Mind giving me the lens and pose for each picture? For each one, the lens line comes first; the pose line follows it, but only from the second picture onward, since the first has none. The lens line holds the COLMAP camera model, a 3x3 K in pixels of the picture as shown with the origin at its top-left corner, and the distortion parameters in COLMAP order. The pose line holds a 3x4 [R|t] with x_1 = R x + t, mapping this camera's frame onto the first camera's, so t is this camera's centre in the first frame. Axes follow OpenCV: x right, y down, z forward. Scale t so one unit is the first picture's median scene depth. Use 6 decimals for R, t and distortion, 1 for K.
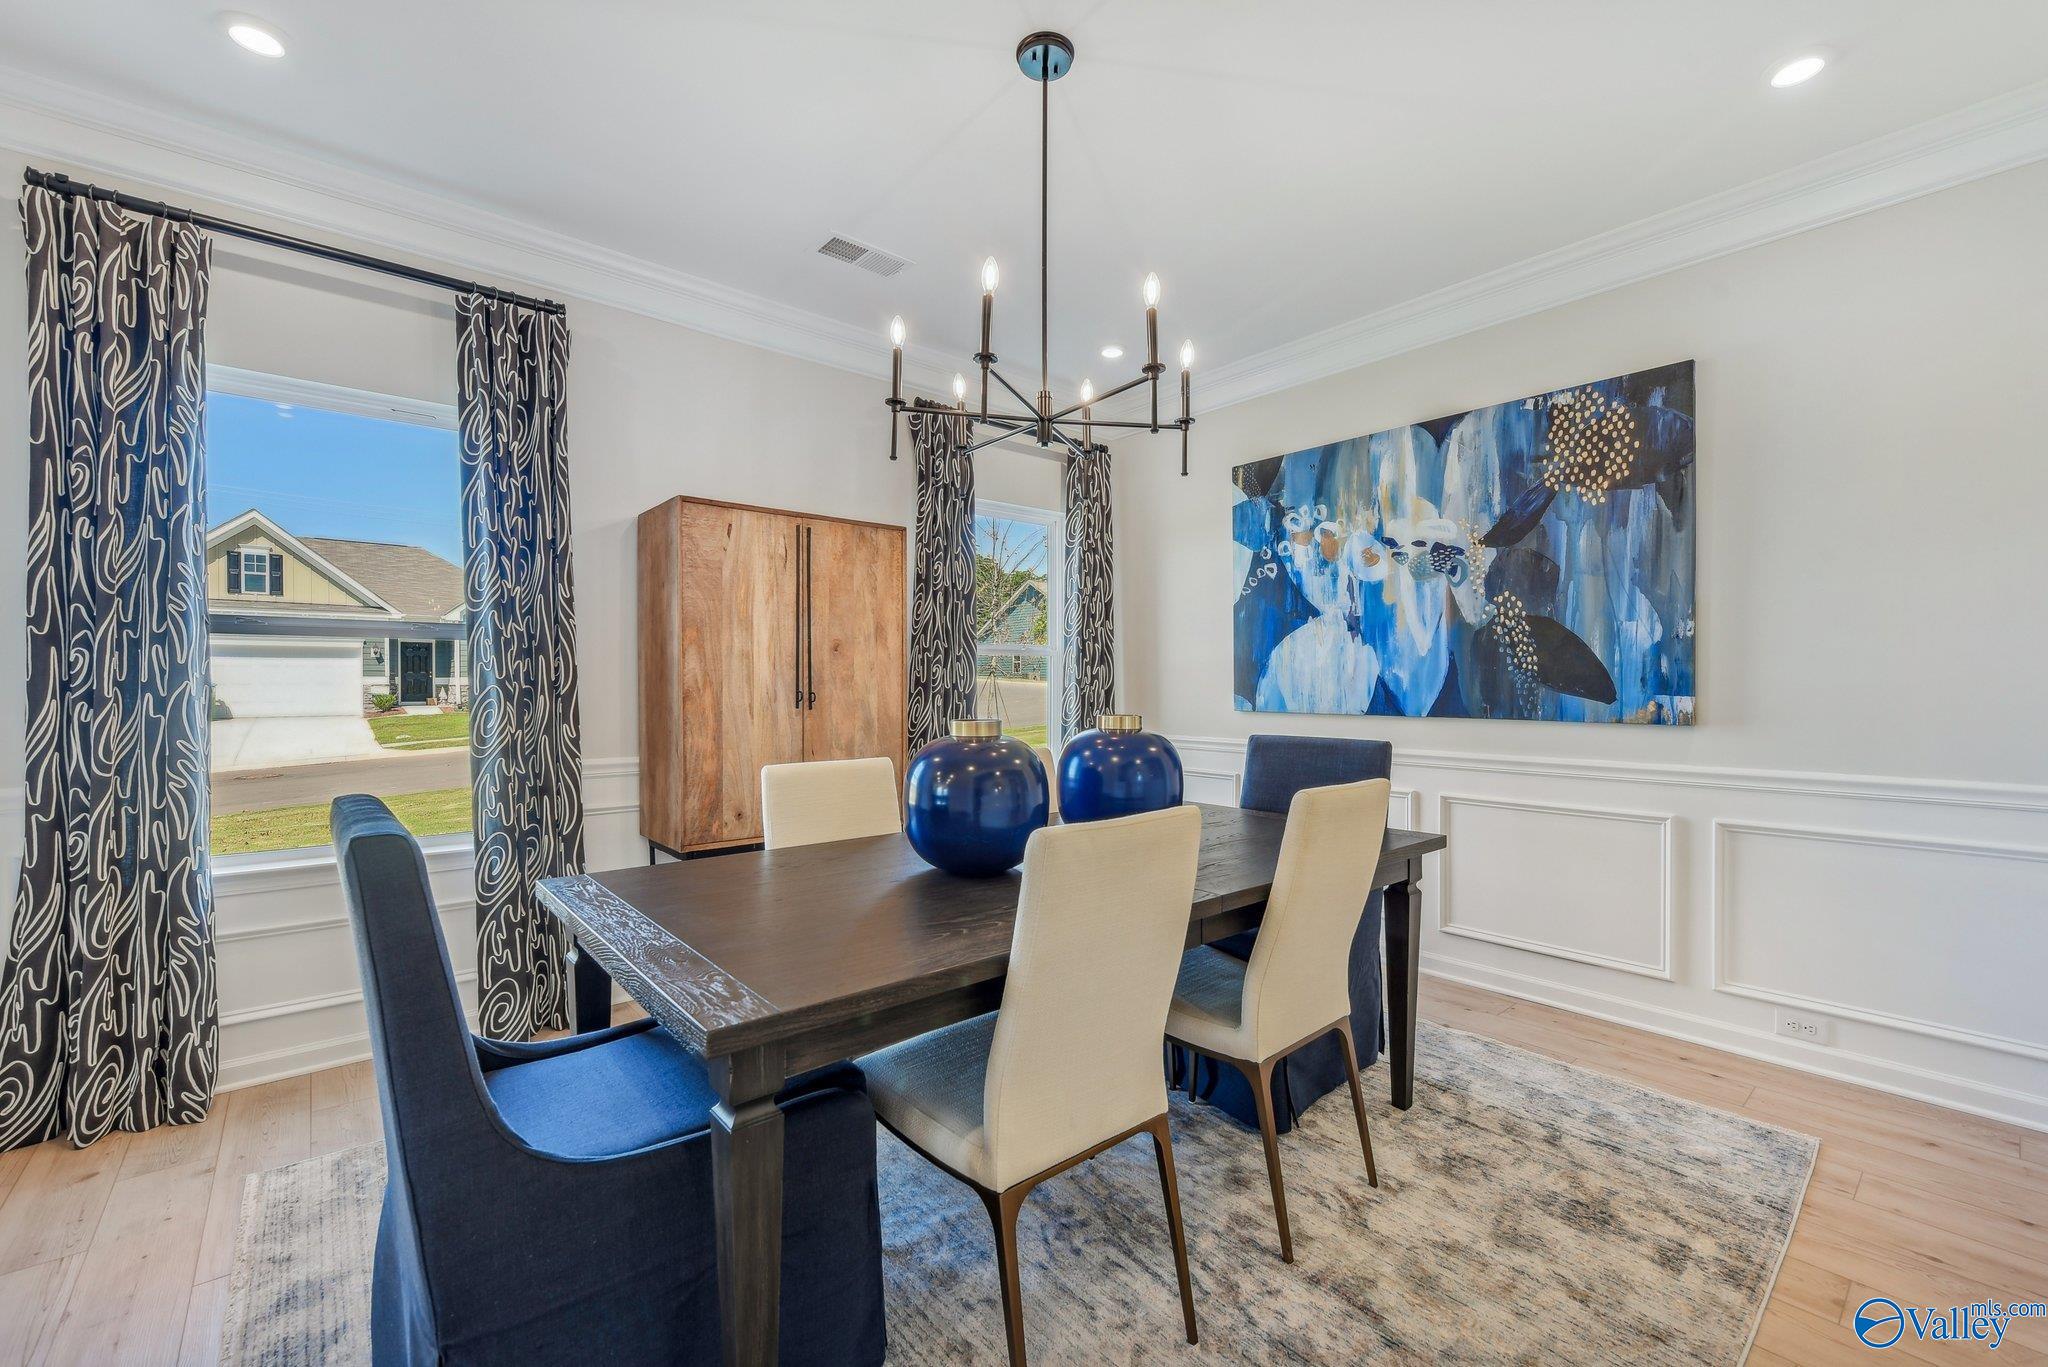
lens RADIAL K [[866.3, 0, 1025.9], [0, 866.3, 693.9], [0, 0, 1]] dist [-0.001747, -0.000490]
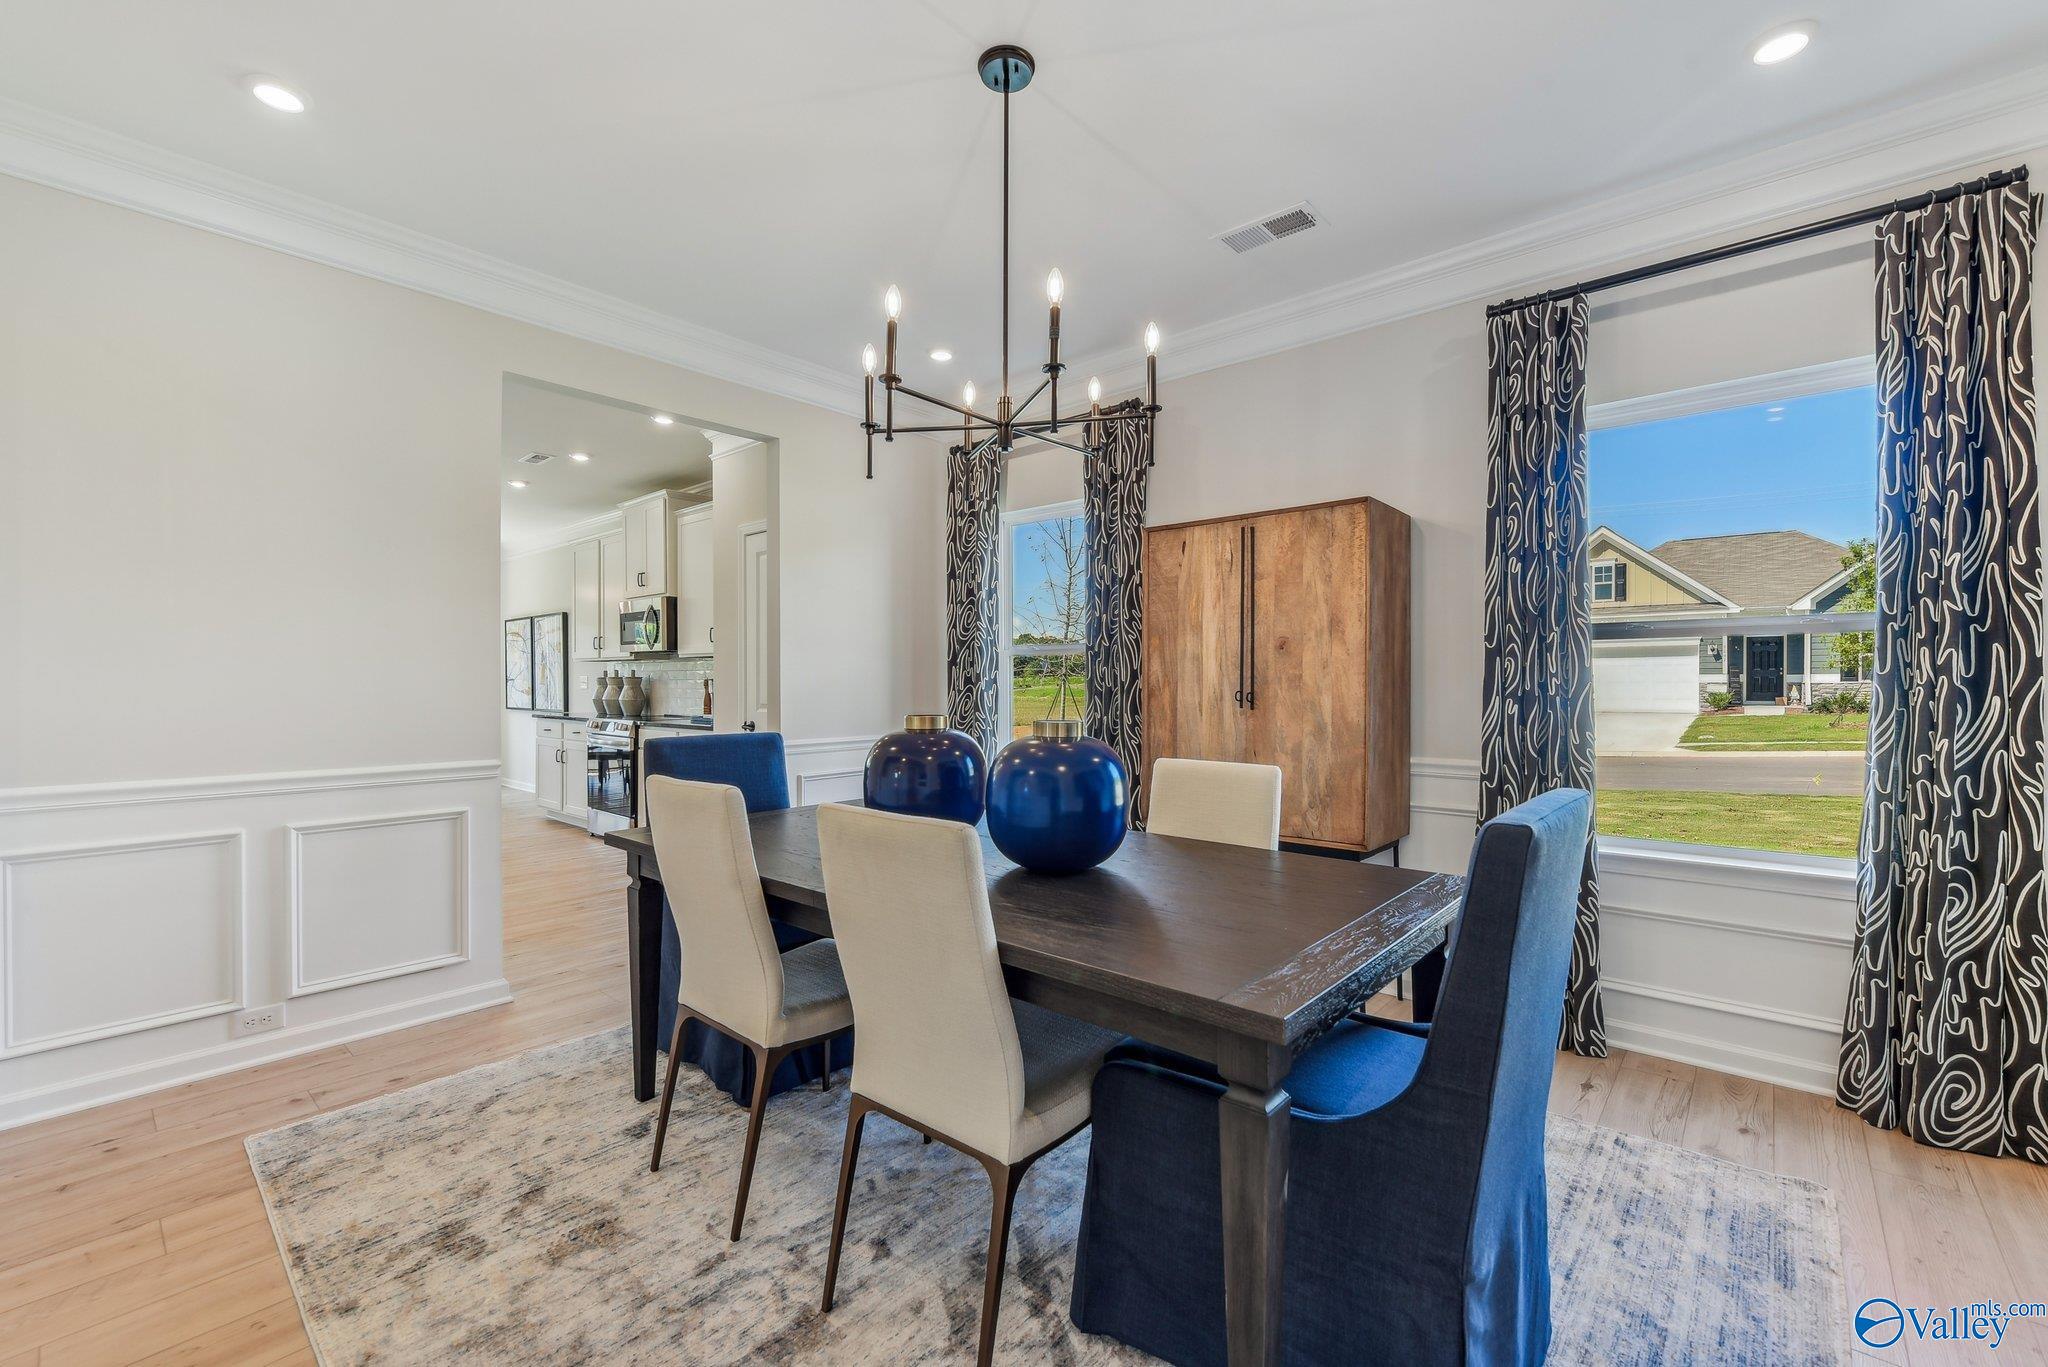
lens RADIAL K [[866.3, 0, 1030.9], [0, 866.3, 683.2], [0, 0, 1]] dist [-0.001747, -0.000490]
pose [[0.126933, 0.001247, -0.991910, 0.467393], [-0.010237, 0.999948, -0.000053, -0.006370], [0.991858, 0.010161, 0.126940, 0.410594]]
